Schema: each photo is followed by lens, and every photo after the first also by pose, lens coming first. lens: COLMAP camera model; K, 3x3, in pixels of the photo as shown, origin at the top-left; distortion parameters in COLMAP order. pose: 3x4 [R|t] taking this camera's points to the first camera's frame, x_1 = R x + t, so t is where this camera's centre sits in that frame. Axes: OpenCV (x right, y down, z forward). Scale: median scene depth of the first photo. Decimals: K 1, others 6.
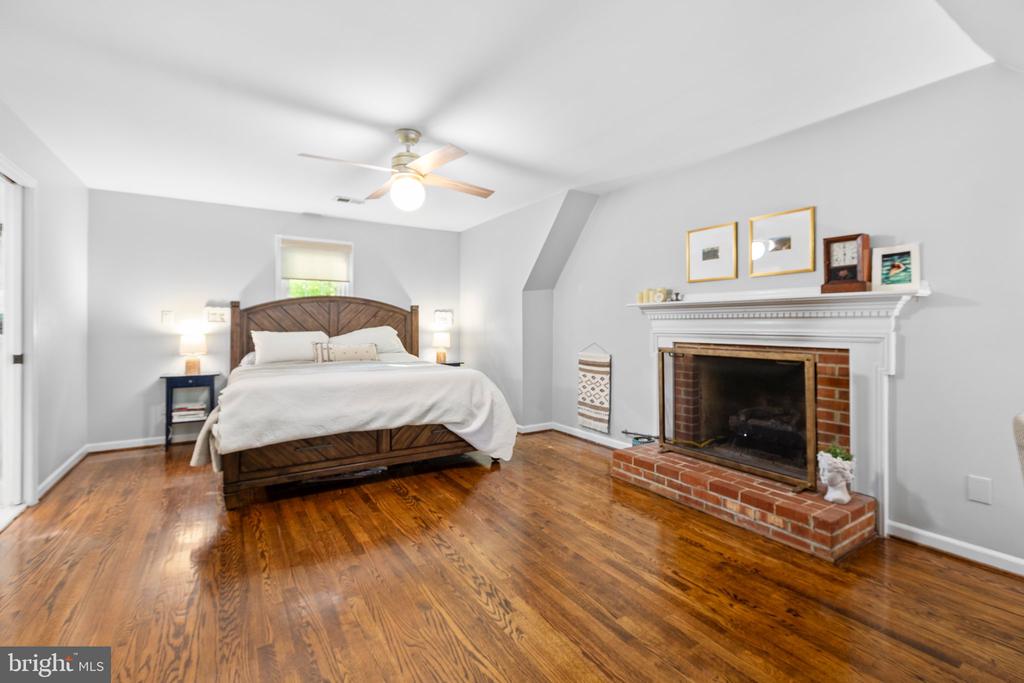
lens RADIAL K [[464.2, 0, 509.7], [0, 464.2, 331.9], [0, 0, 1]] dist [-0.004900, 0.000239]
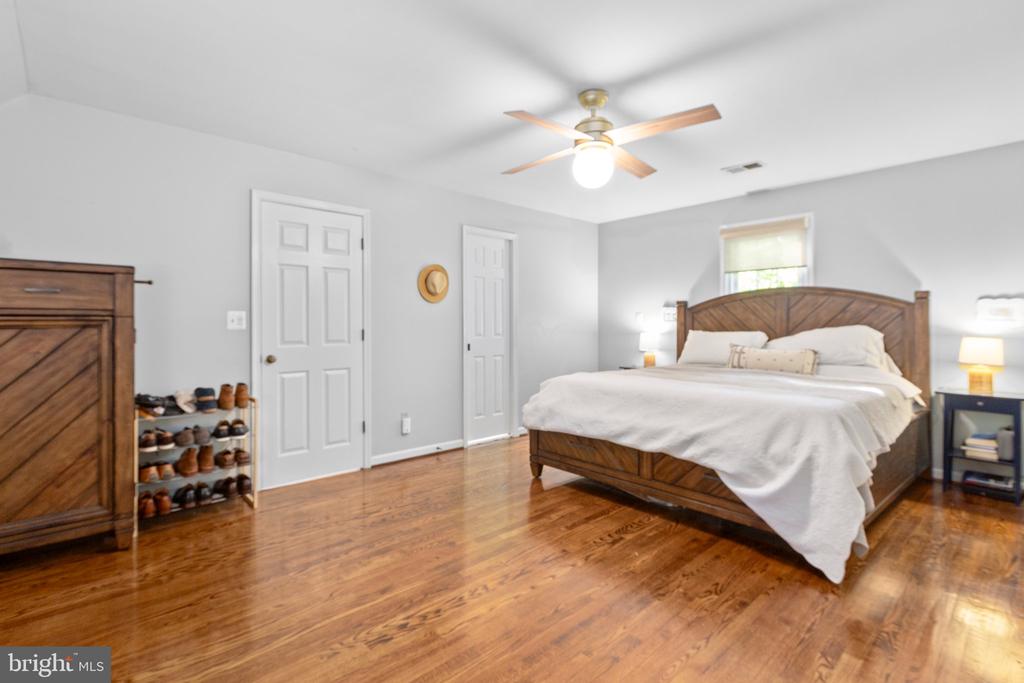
lens RADIAL K [[464.2, 0, 481.5], [0, 464.2, 327.3], [0, 0, 1]] dist [-0.004900, 0.000239]
pose [[0.155690, 0.004320, -0.987796, 0.454191], [-0.012193, 0.999923, 0.002451, -0.006642], [0.987731, 0.011663, 0.155731, 0.529807]]
